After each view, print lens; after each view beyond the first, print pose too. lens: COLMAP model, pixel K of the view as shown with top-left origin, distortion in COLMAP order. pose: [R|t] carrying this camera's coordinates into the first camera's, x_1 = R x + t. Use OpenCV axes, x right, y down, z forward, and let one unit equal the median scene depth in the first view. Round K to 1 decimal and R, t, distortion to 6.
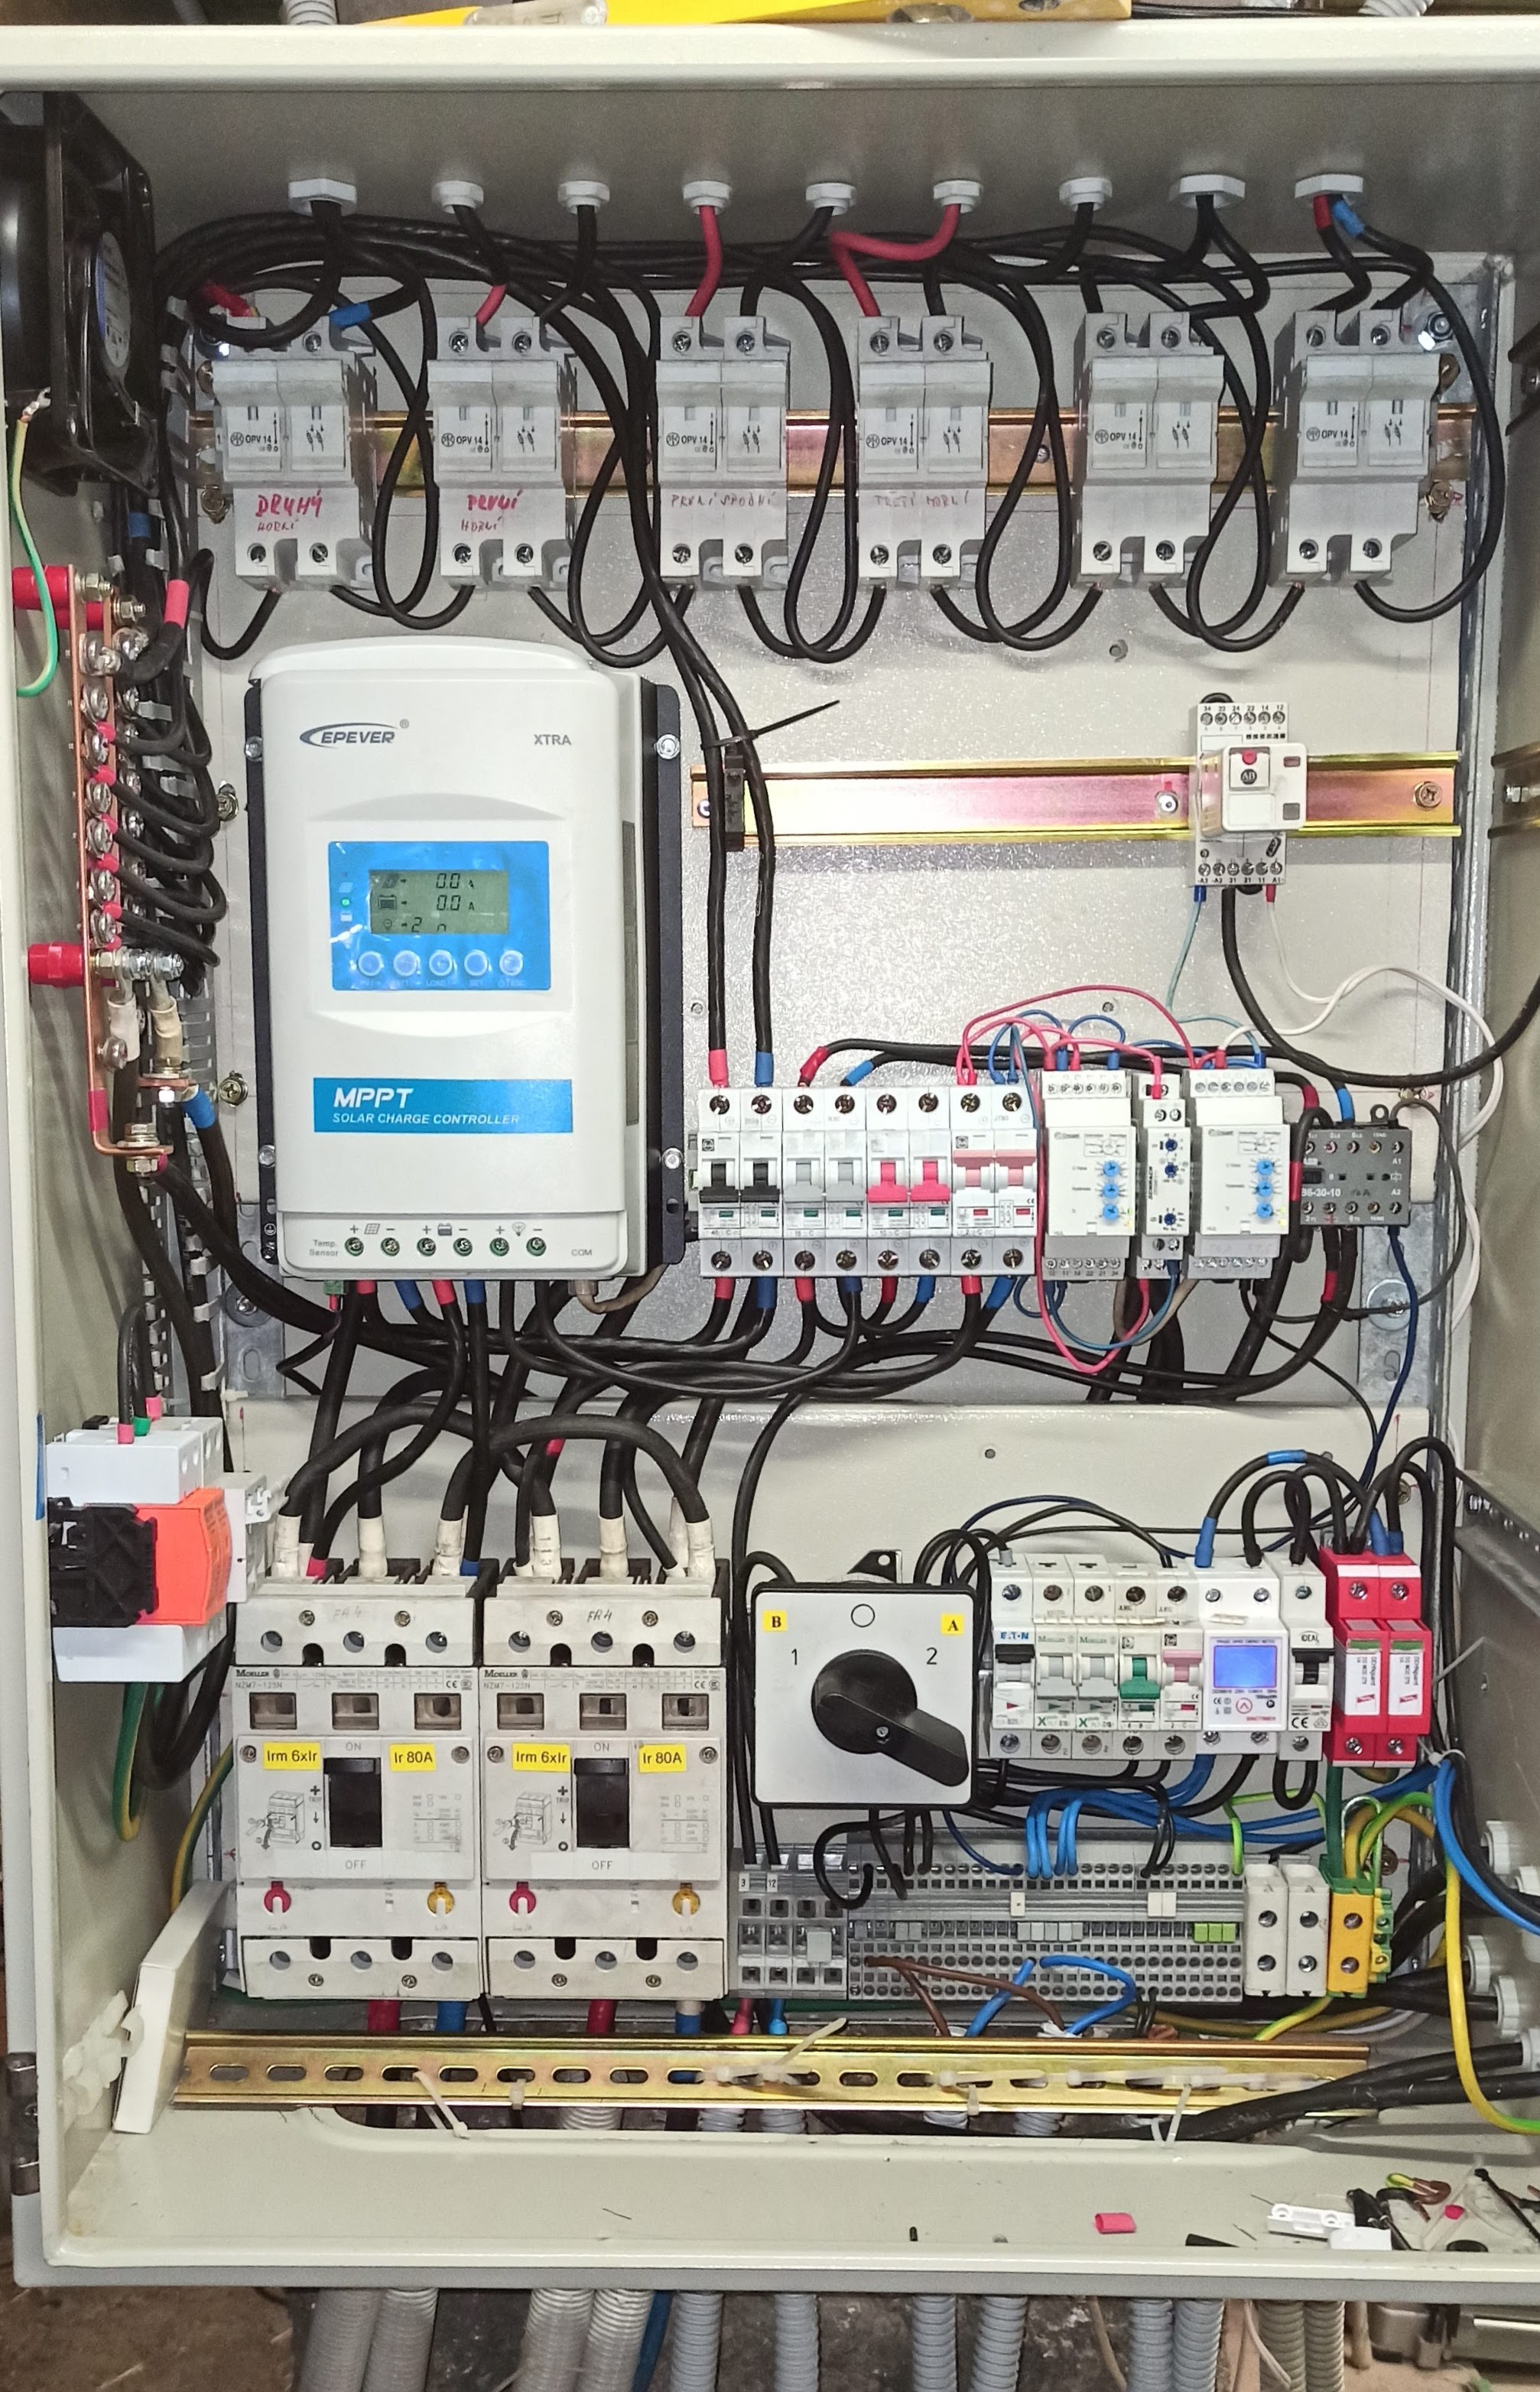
lens RADIAL K [[2674.8, 0, 774.9], [0, 2674.8, 1319.9], [0, 0, 1]] dist [0.042627, -0.025573]
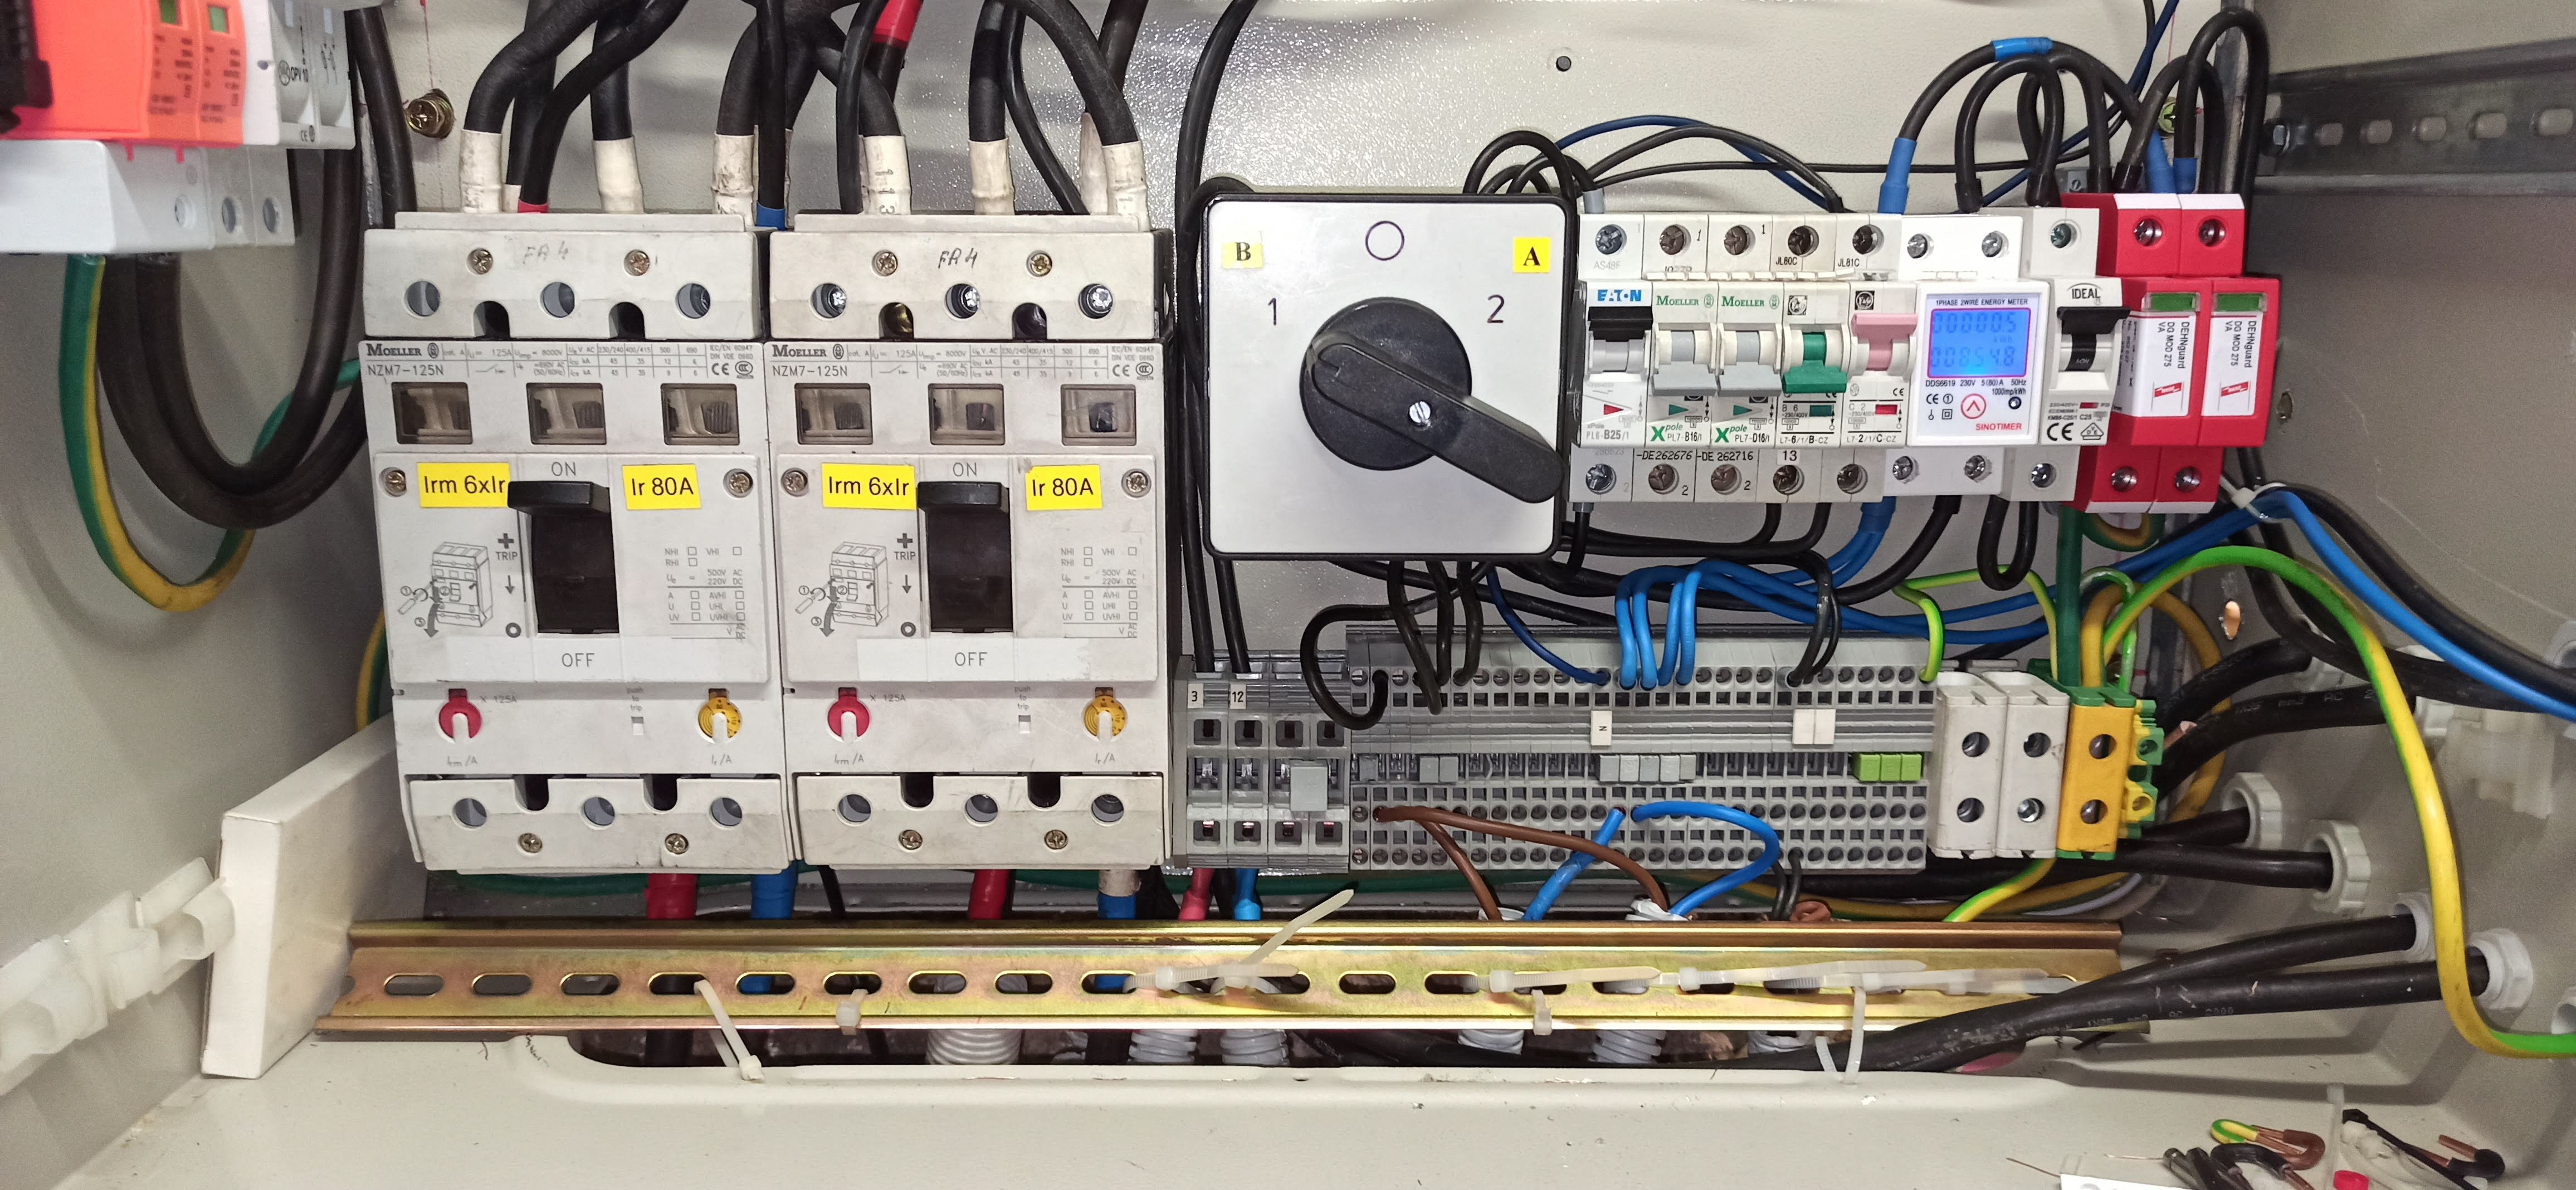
lens RADIAL K [[1916.7, 0, 1288.0], [0, 1916.7, 595.0], [0, 0, 1]] dist [0.051924, -0.087375]
pose [[0.999564, -0.004767, 0.029126, -0.002312], [0.002737, 0.997589, 0.069350, 0.156524], [-0.029387, -0.069240, 0.997167, 0.542618]]
